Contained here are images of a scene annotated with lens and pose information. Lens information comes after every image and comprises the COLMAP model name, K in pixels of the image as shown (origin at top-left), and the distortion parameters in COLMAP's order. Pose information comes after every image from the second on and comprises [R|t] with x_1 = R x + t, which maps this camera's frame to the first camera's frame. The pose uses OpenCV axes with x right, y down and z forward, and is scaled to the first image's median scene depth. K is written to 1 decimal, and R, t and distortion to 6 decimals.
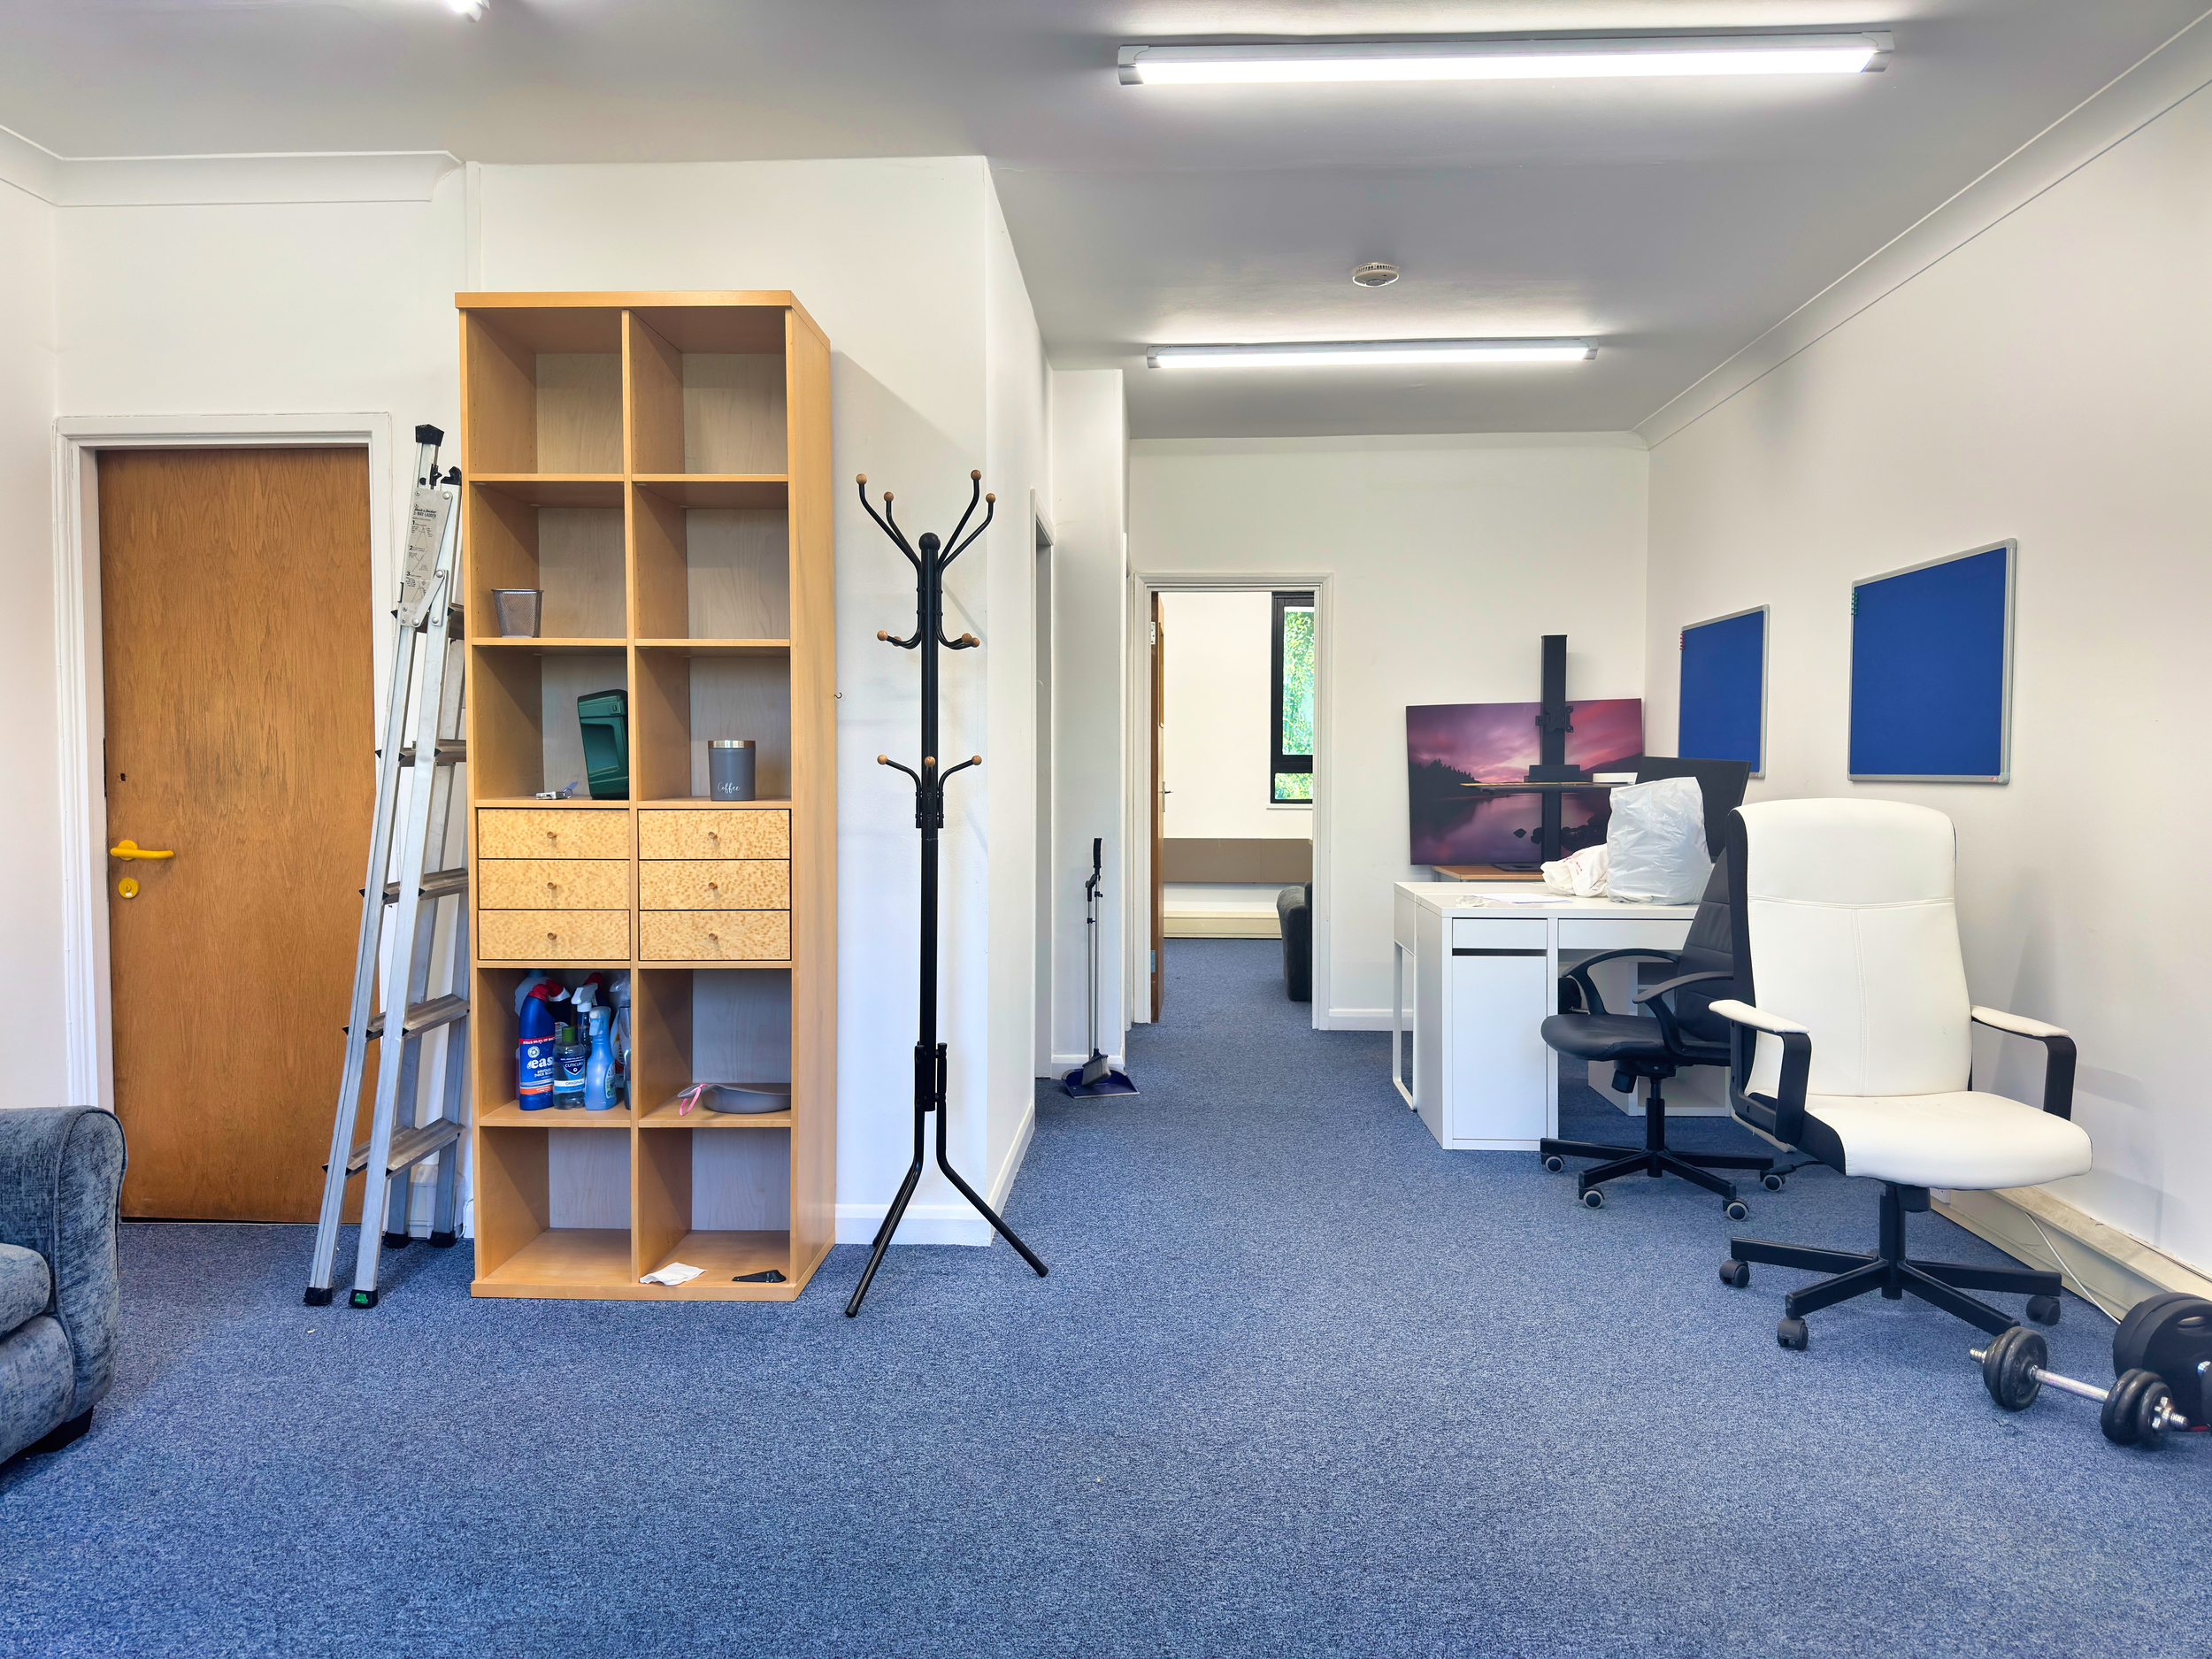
lens RADIAL K [[1532.4, 0, 1106.0], [0, 1532.4, 829.5], [0, 0, 1]] dist [0.156495, -0.153837]
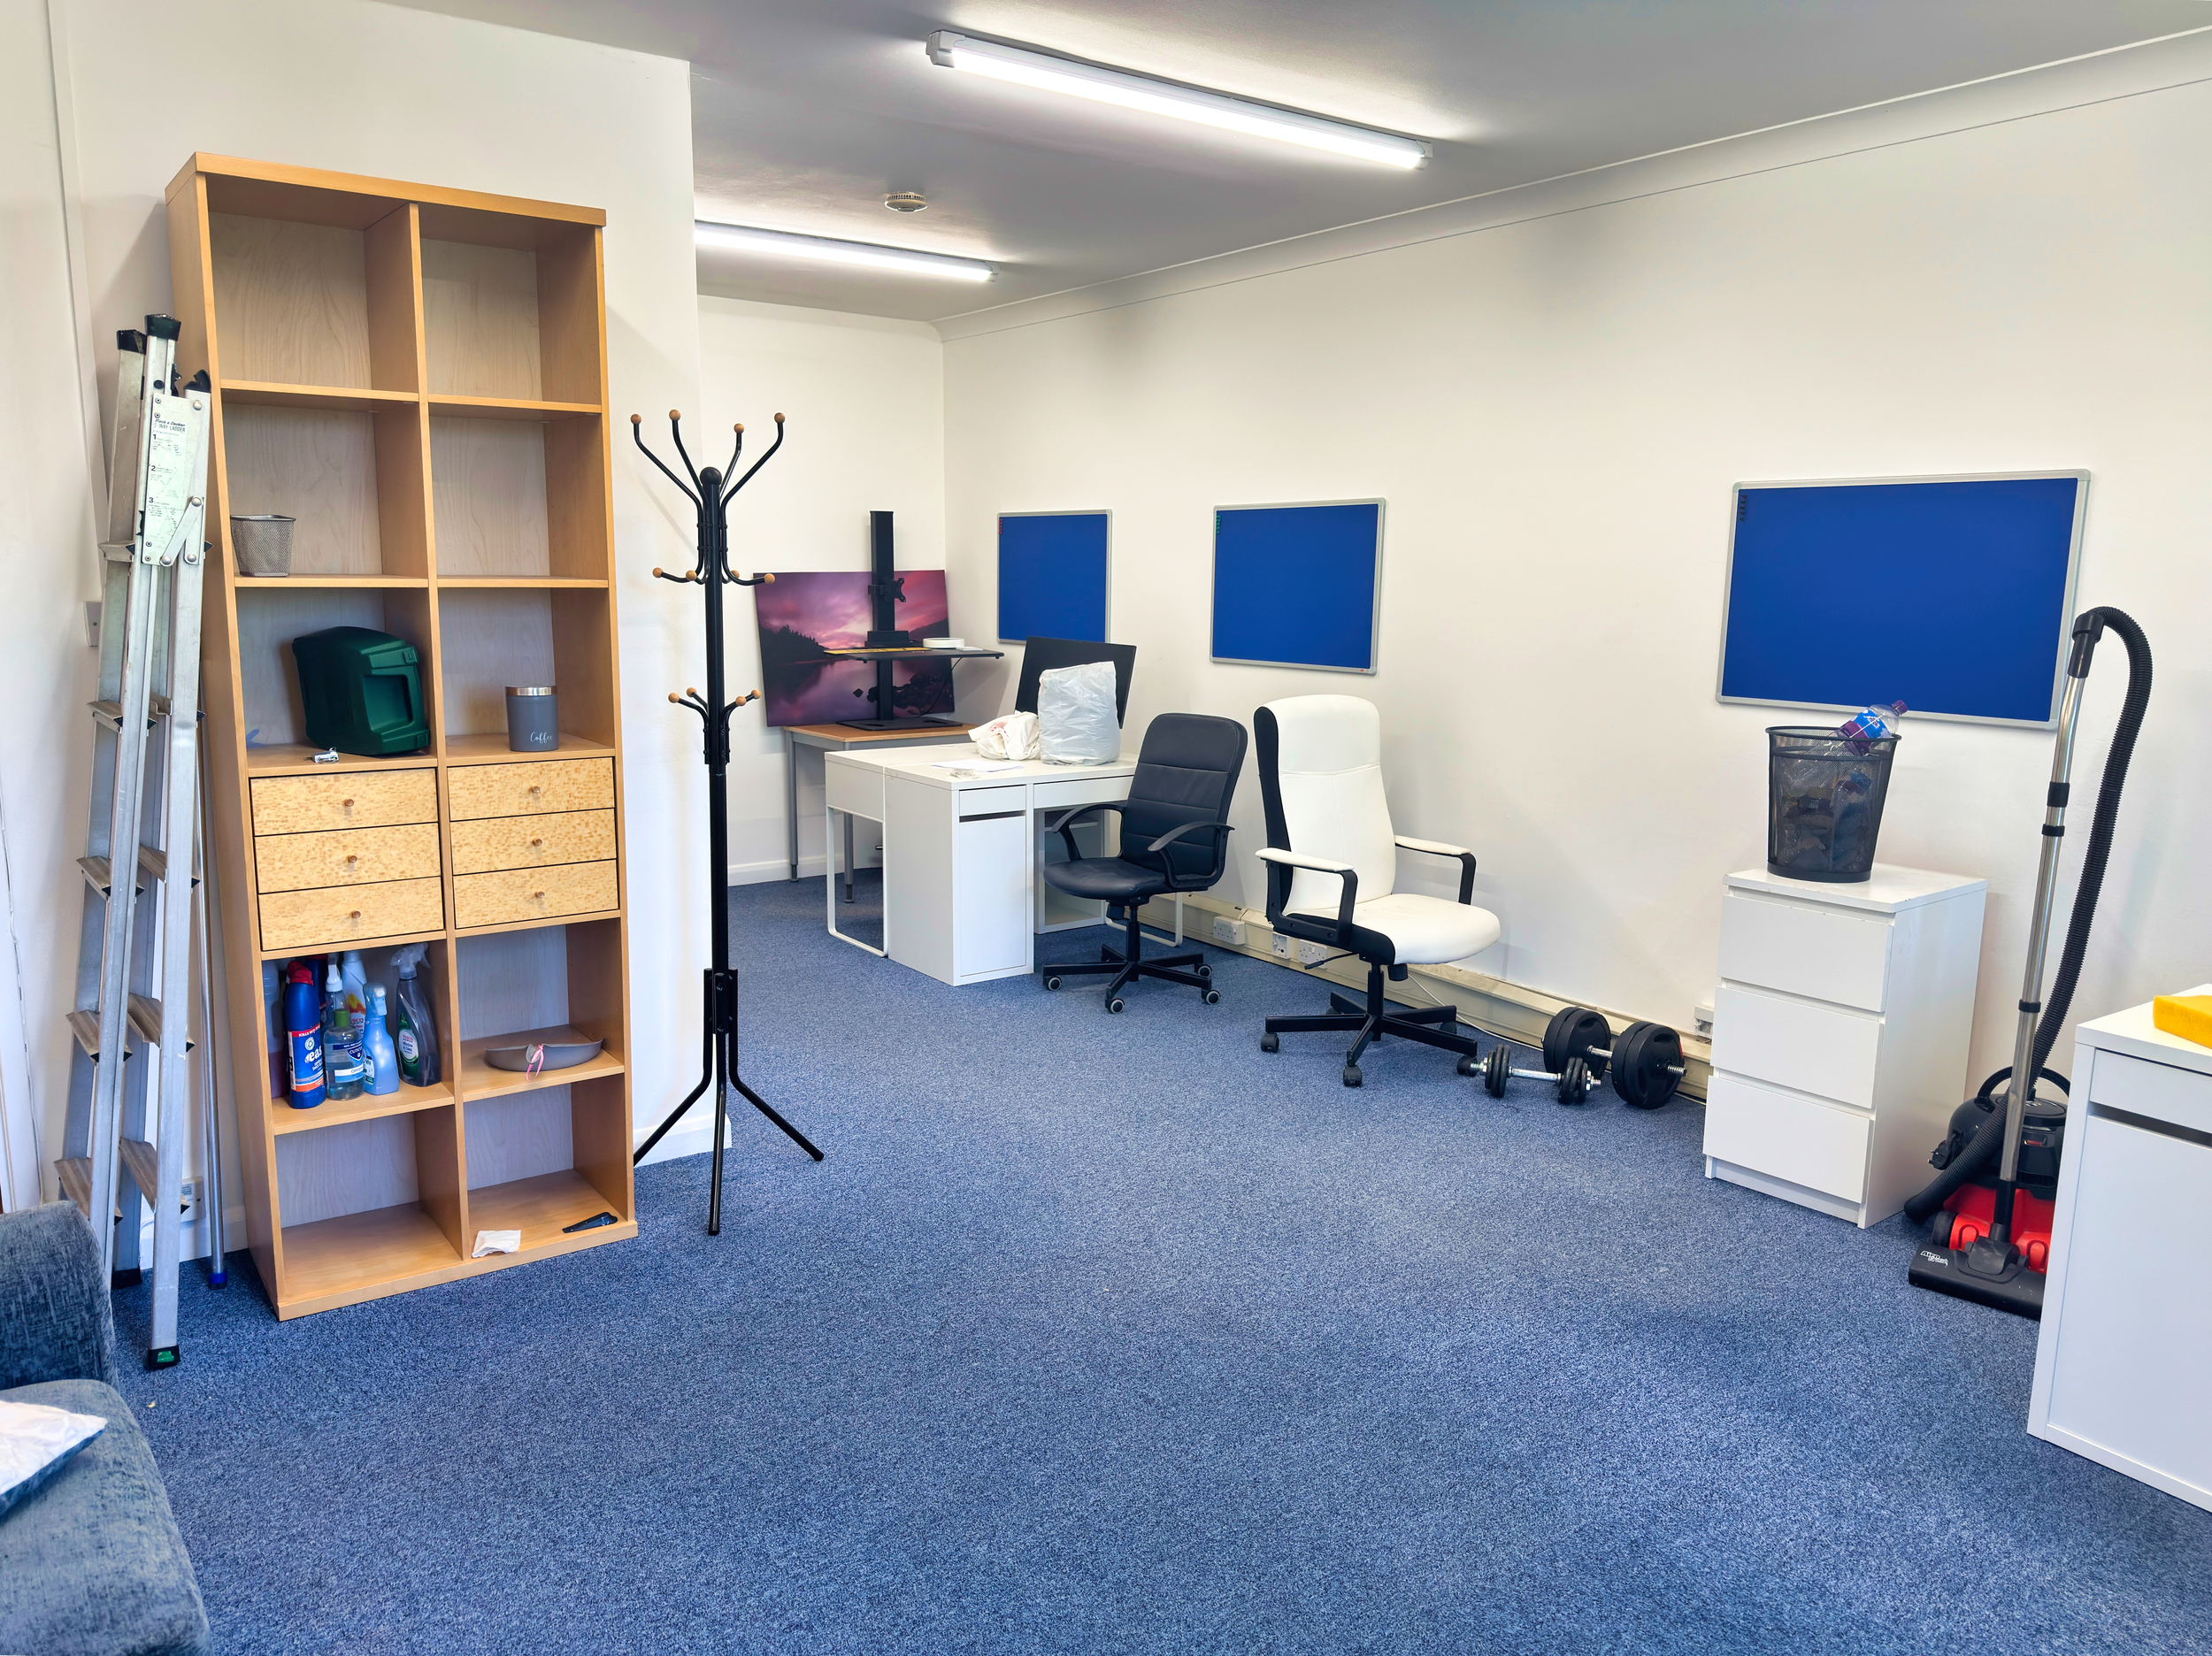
lens RADIAL K [[1532.3, 0, 1106.0], [0, 1532.3, 828.0], [0, 0, 1]] dist [0.156495, -0.153837]
pose [[0.802900, -0.091661, 0.589025, -0.506246], [0.018004, 0.991385, 0.129733, -0.085111], [-0.595842, -0.093558, 0.797633, 0.025806]]
